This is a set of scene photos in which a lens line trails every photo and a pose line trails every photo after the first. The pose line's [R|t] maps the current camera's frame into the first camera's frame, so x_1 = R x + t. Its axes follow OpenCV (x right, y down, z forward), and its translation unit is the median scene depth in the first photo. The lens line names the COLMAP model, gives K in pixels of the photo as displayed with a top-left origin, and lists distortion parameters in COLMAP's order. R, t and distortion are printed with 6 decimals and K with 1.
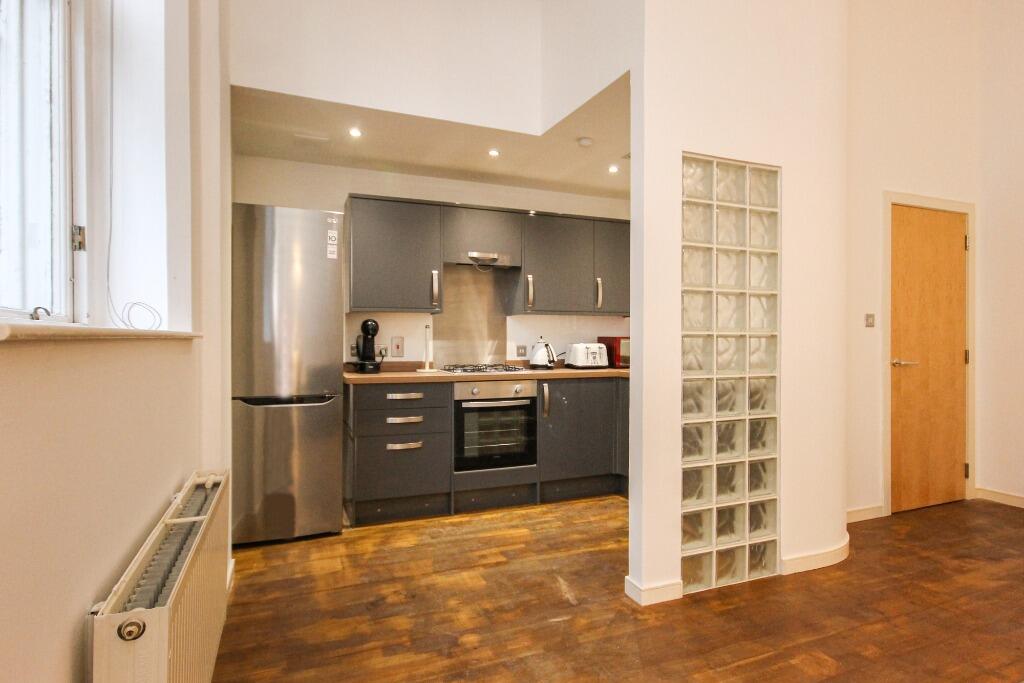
lens RADIAL K [[540.8, 0, 510.3], [0, 540.8, 343.5], [0, 0, 1]] dist [-0.000323, -0.000004]
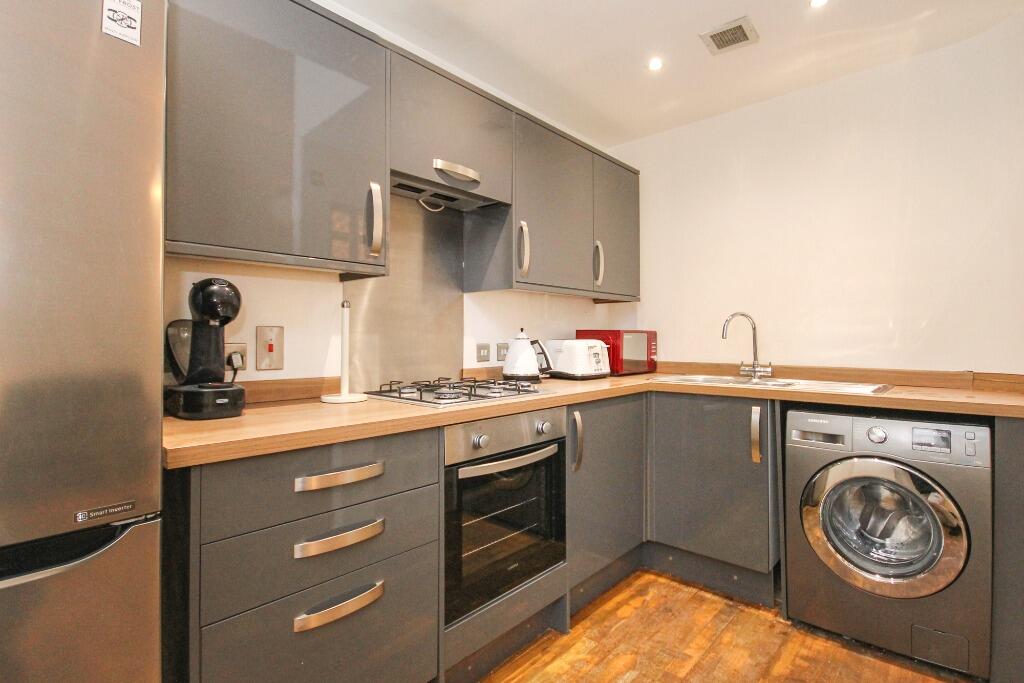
lens RADIAL K [[487.8, 0, 515.6], [0, 487.8, 334.6], [0, 0, 1]] dist [0.003062, -0.000058]
pose [[0.898778, 0.003367, 0.438391, -0.204988], [0.002898, 0.999903, -0.013621, 0.001431], [-0.438394, 0.013513, 0.898681, 0.546443]]
